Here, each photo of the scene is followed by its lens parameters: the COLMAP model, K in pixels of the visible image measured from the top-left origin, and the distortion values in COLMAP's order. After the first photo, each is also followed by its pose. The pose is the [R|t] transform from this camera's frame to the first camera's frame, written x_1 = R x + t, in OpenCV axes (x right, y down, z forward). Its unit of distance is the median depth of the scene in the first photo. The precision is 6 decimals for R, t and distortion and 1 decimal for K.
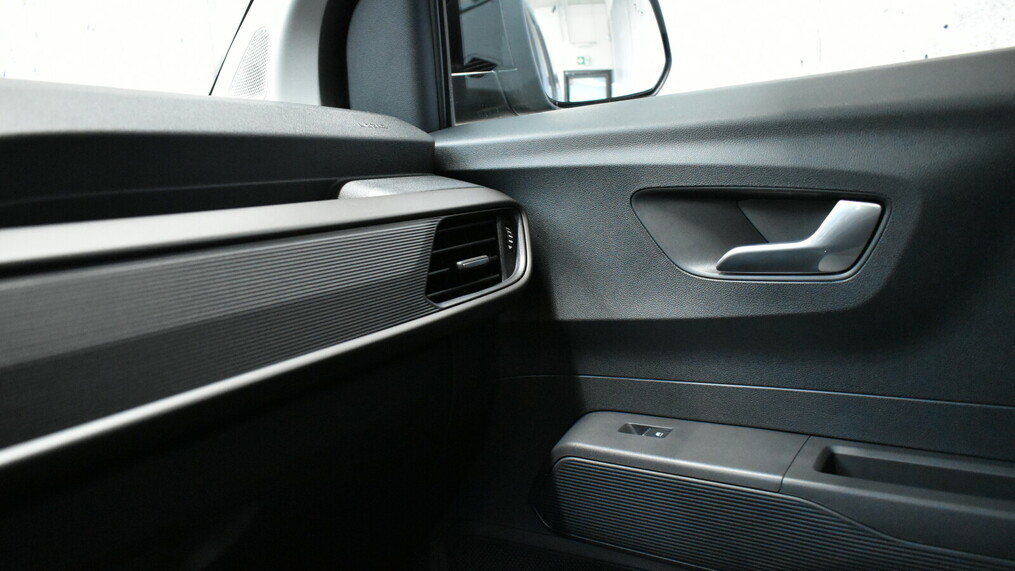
lens RADIAL K [[770.2, 0, 507.5], [0, 770.2, 285.5], [0, 0, 1]] dist [-0.018682, 0.003495]
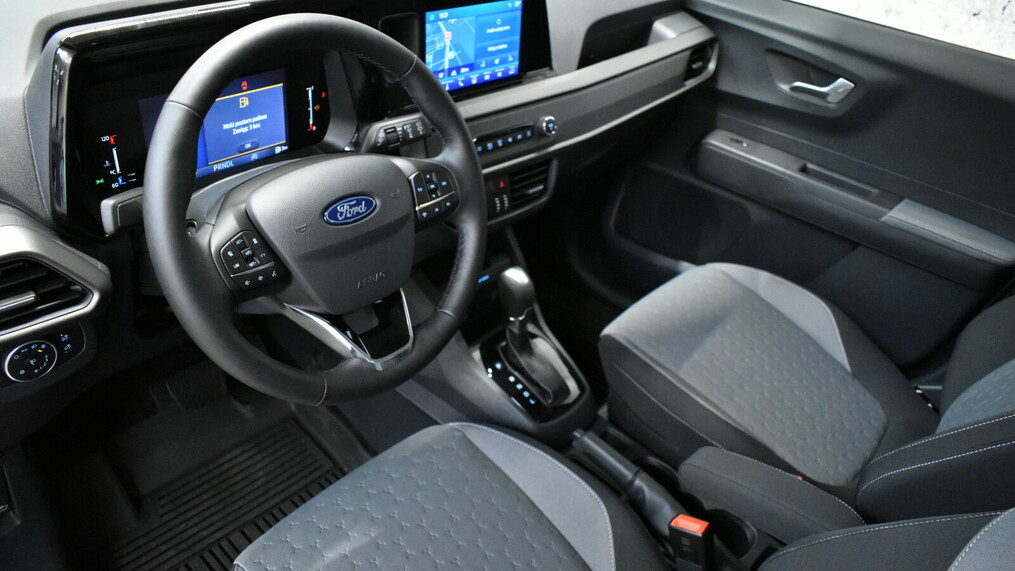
lens RADIAL K [[770.2, 0, 507.5], [0, 770.2, 285.5], [0, 0, 1]] dist [-0.018682, 0.003495]
pose [[0.977906, 0.207699, 0.023676, -0.568732], [-0.198016, 0.884055, 0.423363, -0.336978], [0.067001, -0.418697, 0.905651, -1.649496]]
